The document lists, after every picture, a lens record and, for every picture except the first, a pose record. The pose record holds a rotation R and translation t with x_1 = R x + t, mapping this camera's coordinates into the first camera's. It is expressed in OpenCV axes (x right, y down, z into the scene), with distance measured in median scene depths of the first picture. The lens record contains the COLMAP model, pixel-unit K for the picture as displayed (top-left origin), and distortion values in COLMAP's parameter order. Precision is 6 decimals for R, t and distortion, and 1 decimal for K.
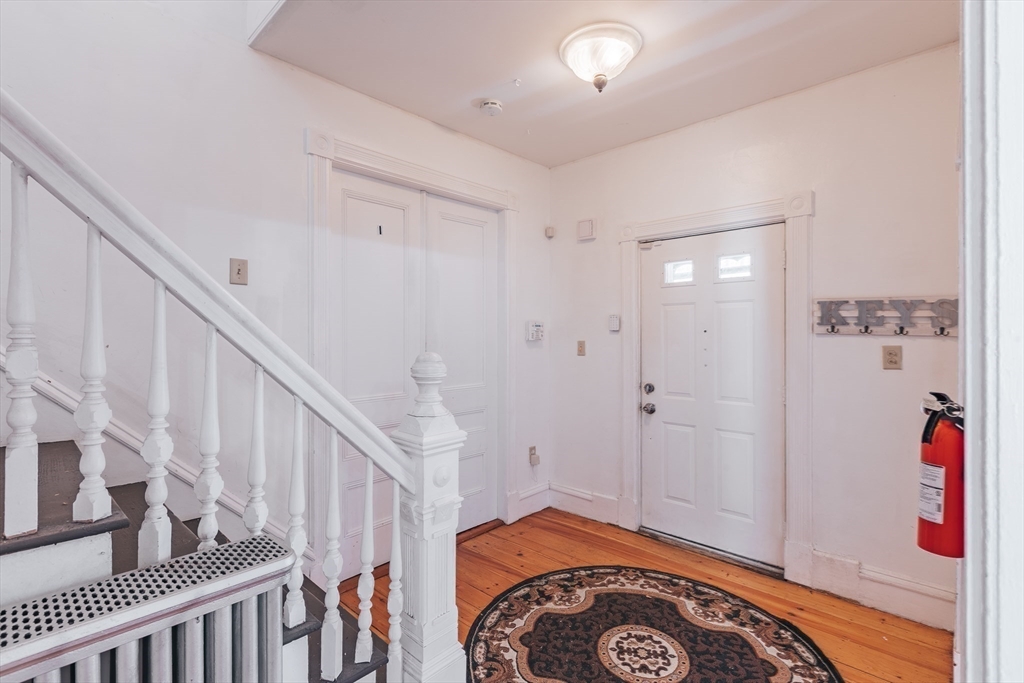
lens RADIAL K [[469.4, 0, 509.5], [0, 469.4, 322.3], [0, 0, 1]] dist [0.000594, -0.000504]
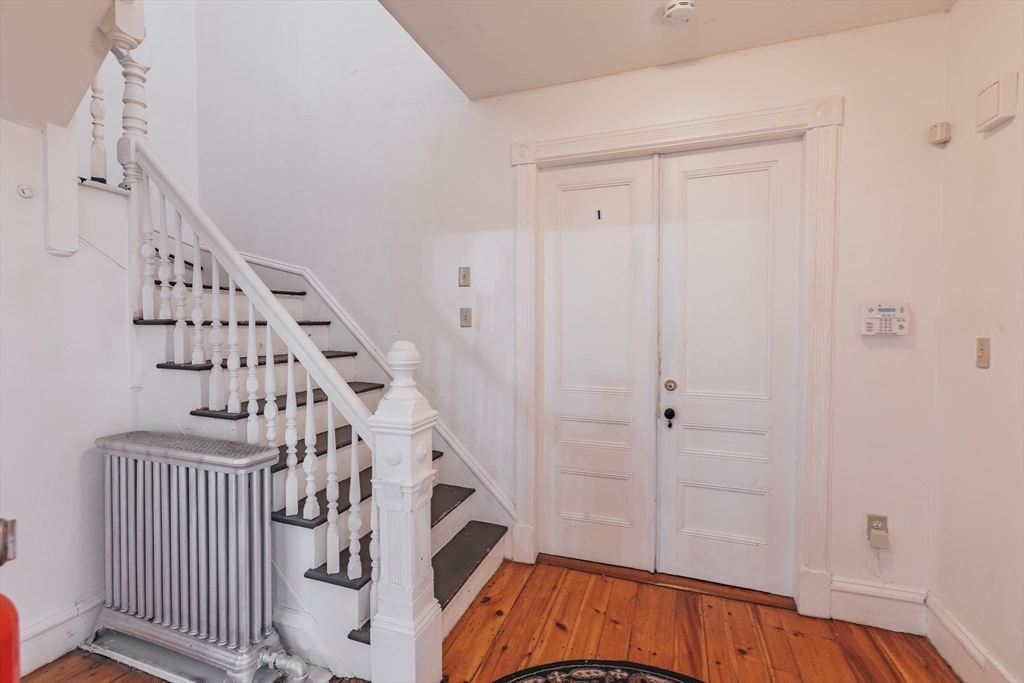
lens RADIAL K [[463.6, 0, 505.6], [0, 463.6, 322.7], [0, 0, 1]] dist [0.001524, -0.000643]
pose [[0.397167, 0.000838, -0.917746, 0.451492], [0.023421, 0.999665, 0.011049, 0.006862], [0.917447, -0.025883, 0.397014, 0.394798]]
